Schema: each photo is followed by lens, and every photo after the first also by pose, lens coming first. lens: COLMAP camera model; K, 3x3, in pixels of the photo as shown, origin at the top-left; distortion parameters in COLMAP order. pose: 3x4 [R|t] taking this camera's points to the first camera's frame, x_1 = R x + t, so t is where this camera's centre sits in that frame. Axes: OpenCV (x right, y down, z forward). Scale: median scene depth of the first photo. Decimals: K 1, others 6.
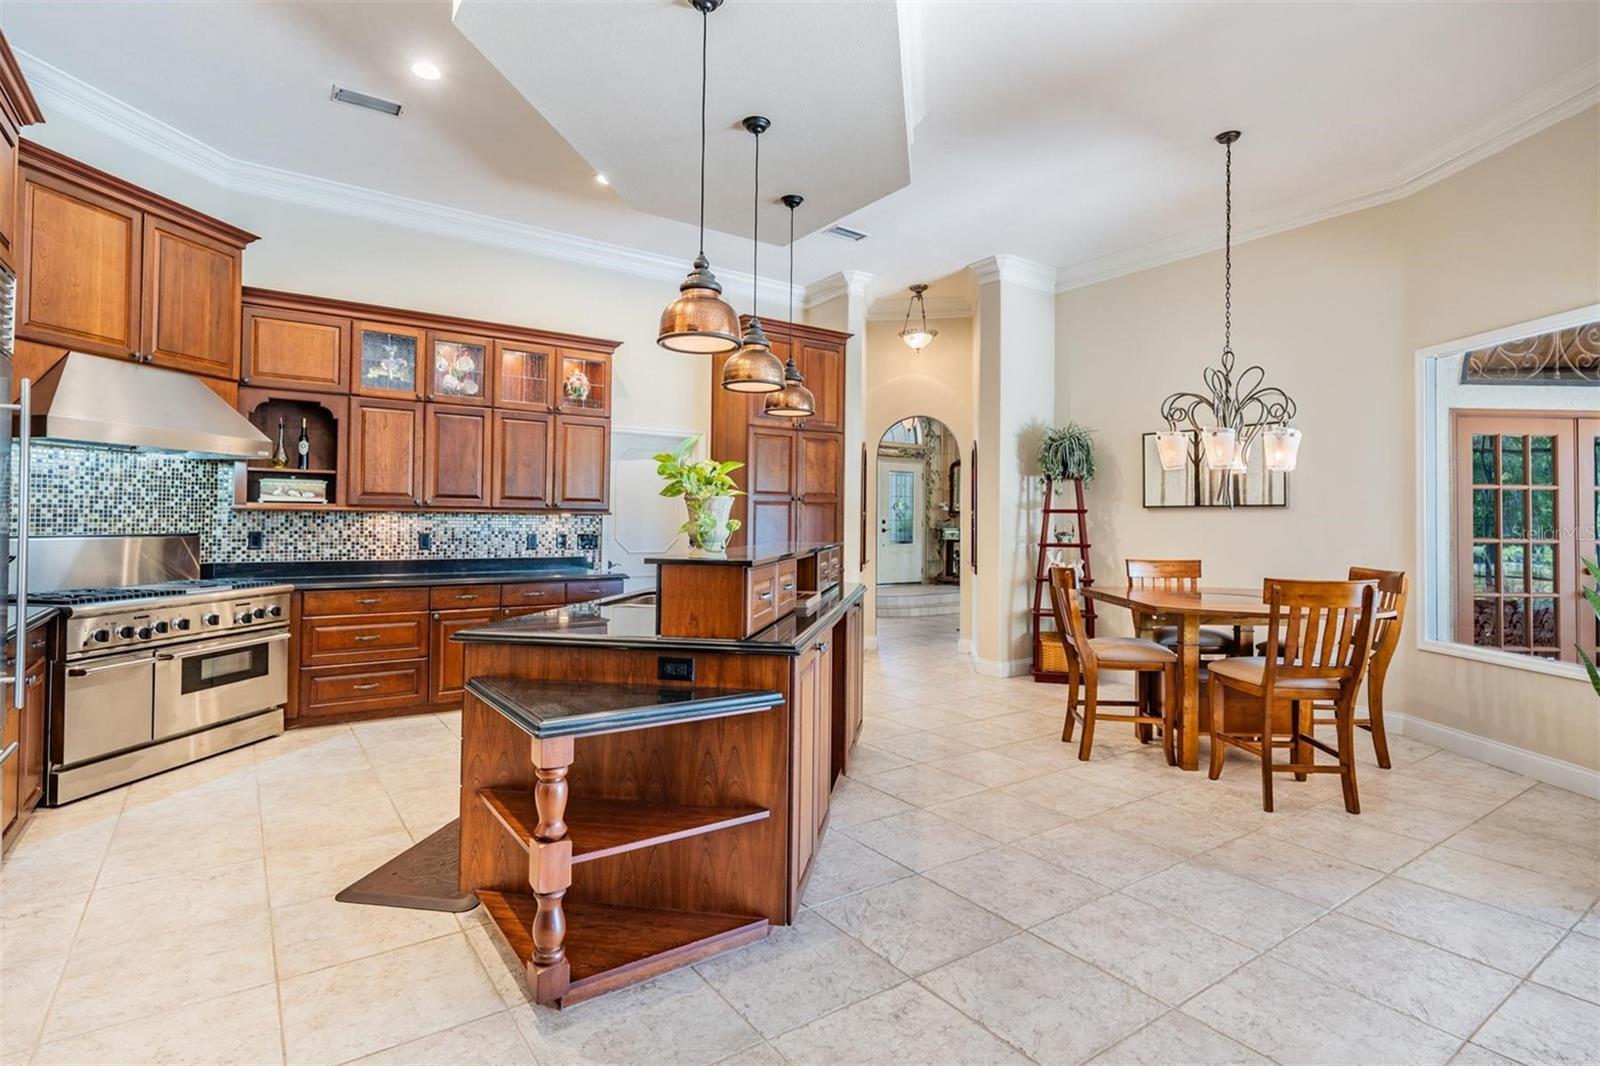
lens RADIAL K [[760.2, 0, 827.4], [0, 760.2, 506.1], [0, 0, 1]] dist [0.007673, -0.002817]
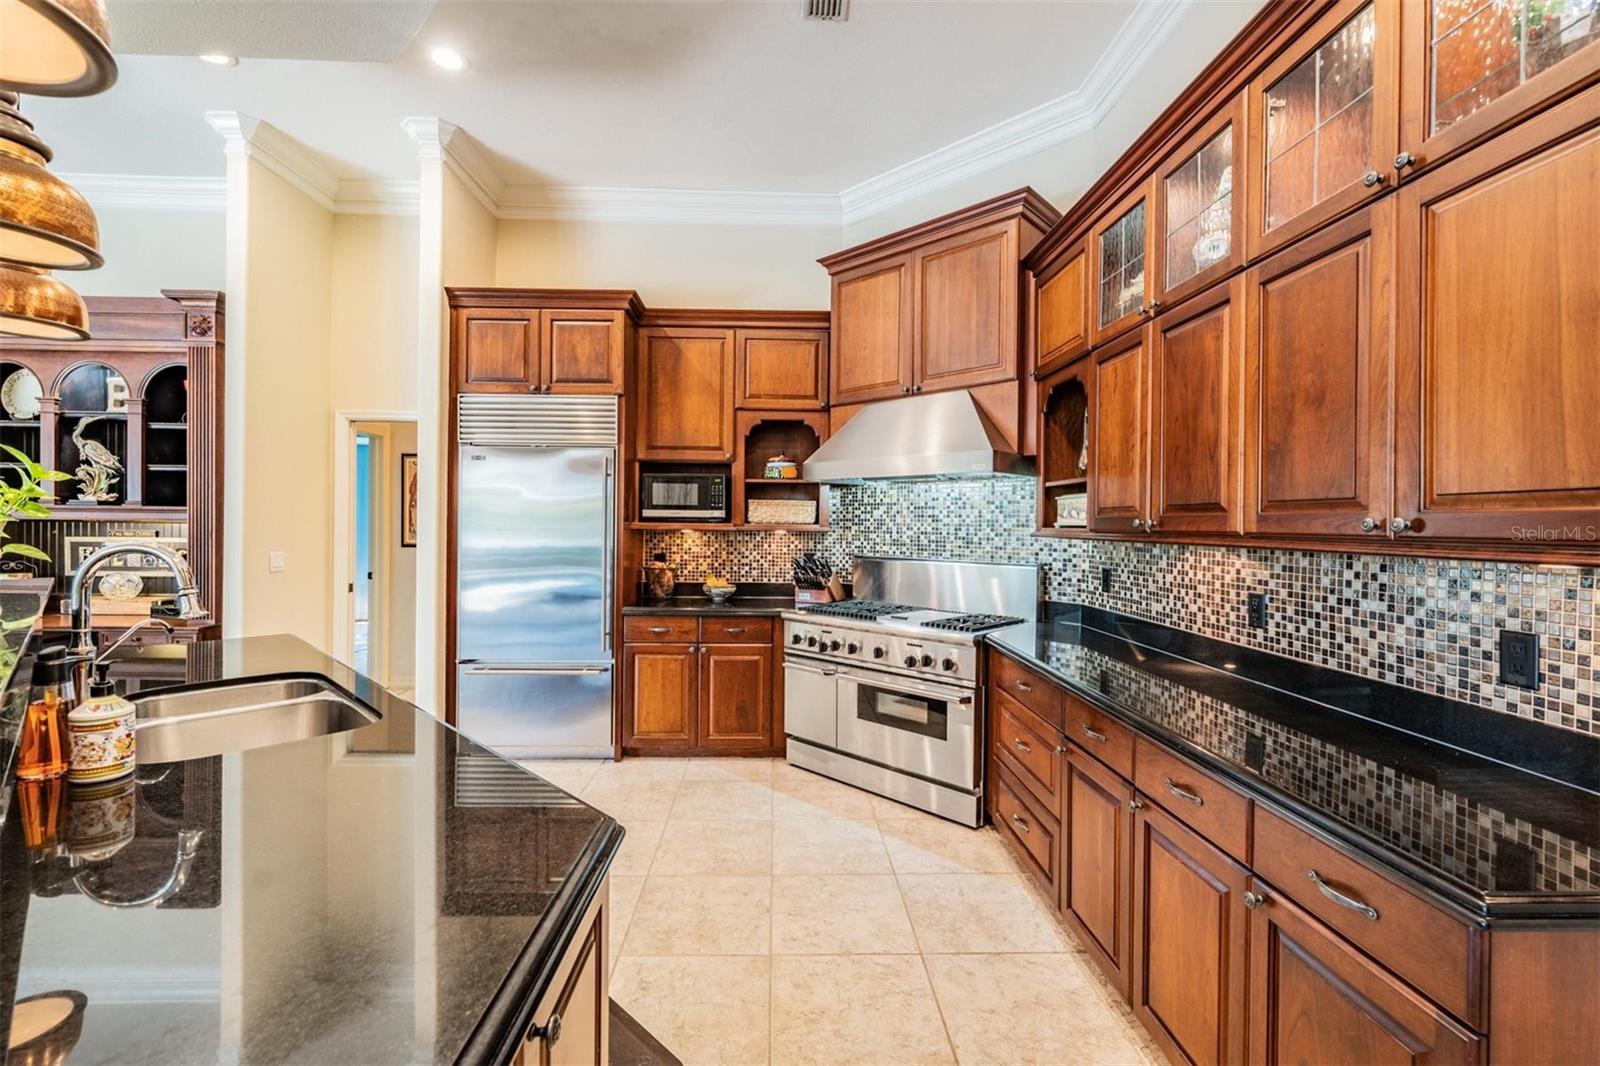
lens RADIAL K [[692.8, 0, 771.5], [0, 692.8, 516.9], [0, 0, 1]] dist [0.000047, 0.000155]
pose [[-0.617846, -0.020387, -0.786035, -0.028332], [0.001767, 0.999625, -0.027315, 0.002293], [0.786297, -0.018265, -0.617578, 1.051393]]
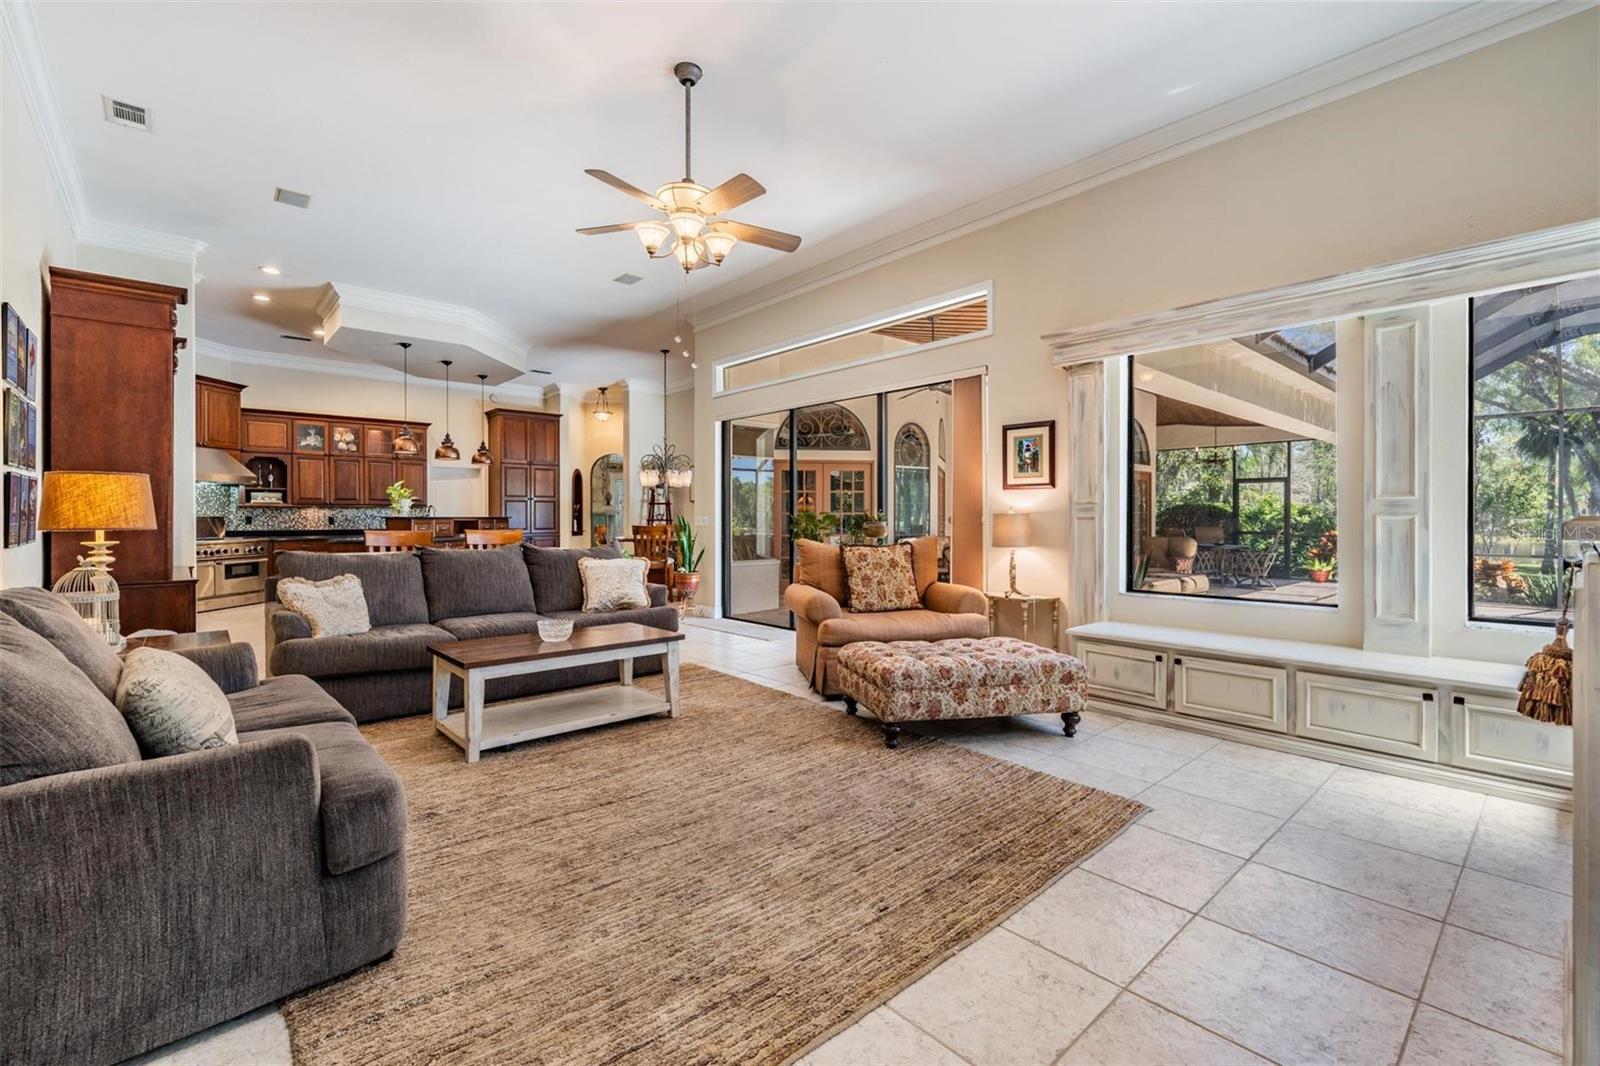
lens RADIAL K [[692.8, 0, 813.3], [0, 692.8, 514.4], [0, 0, 1]] dist [0.000047, 0.000155]
pose [[0.996827, -0.011895, 0.078702, 0.656338], [0.010402, 0.999759, 0.019358, 0.005186], [-0.078914, -0.018478, 0.996710, -1.025939]]
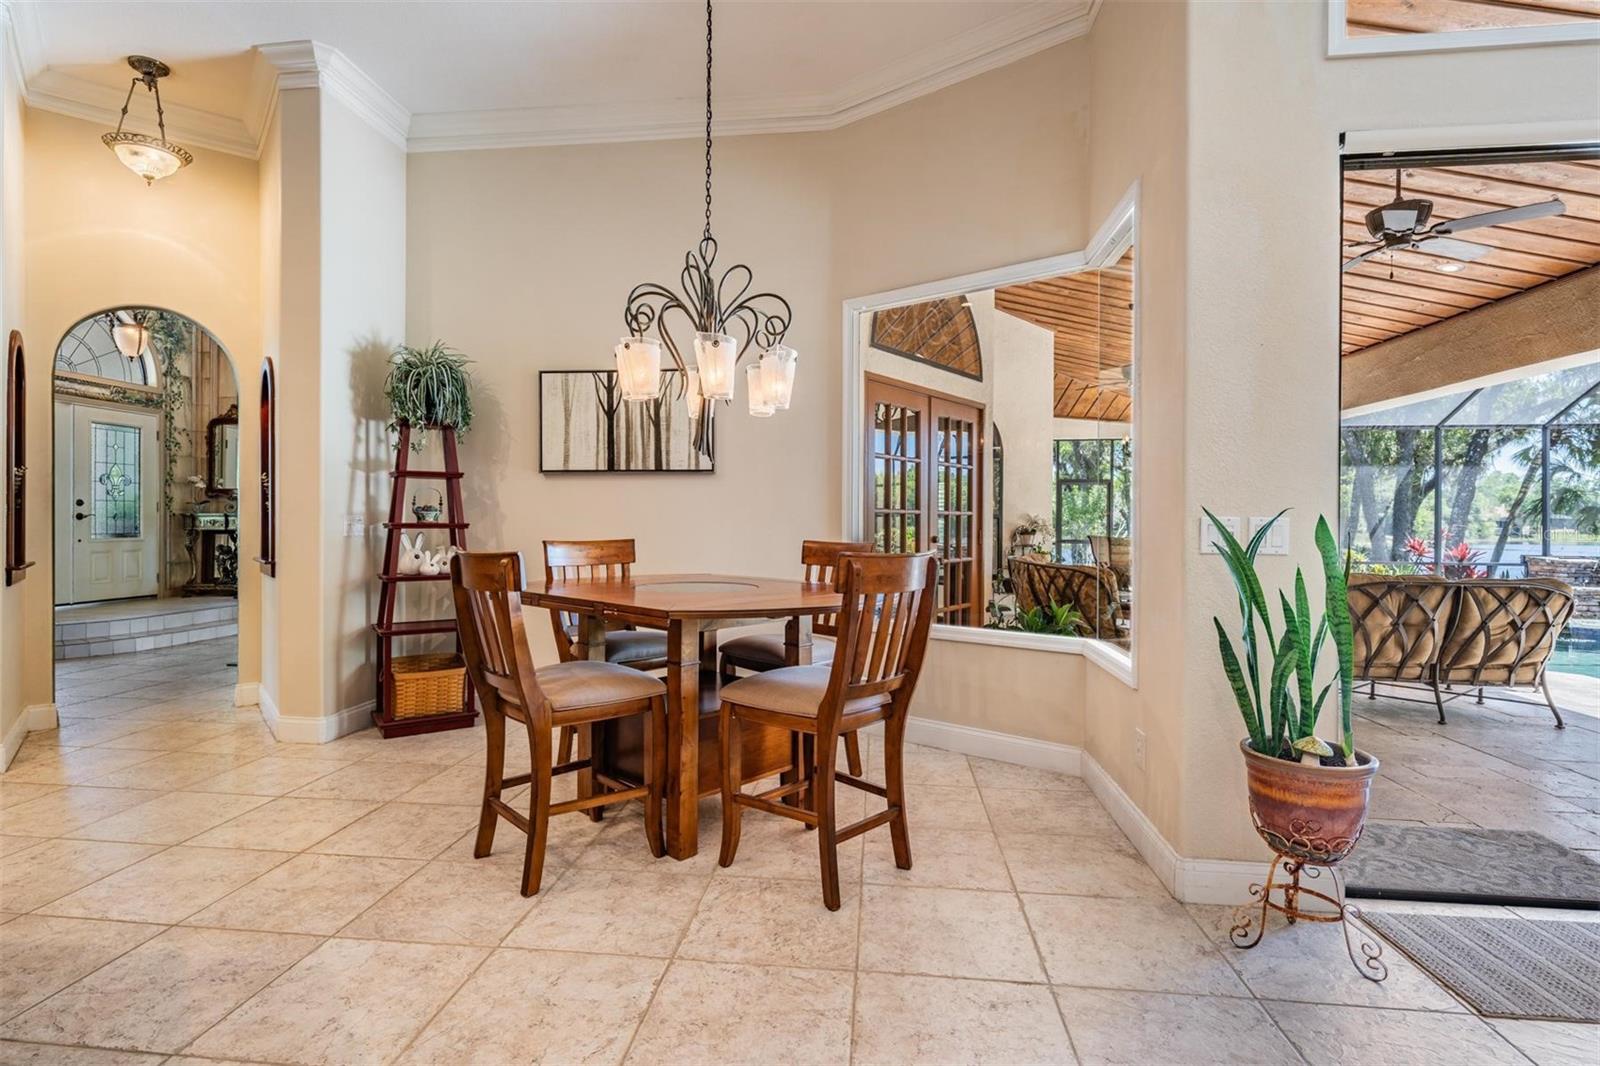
lens RADIAL K [[760.2, 0, 750.0], [0, 760.2, 524.1], [0, 0, 1]] dist [0.007673, -0.002817]
pose [[0.706534, -0.008406, 0.707629, 0.046231], [-0.013106, 0.999603, 0.024959, 0.037052], [-0.707558, -0.026909, 0.706143, 0.404397]]
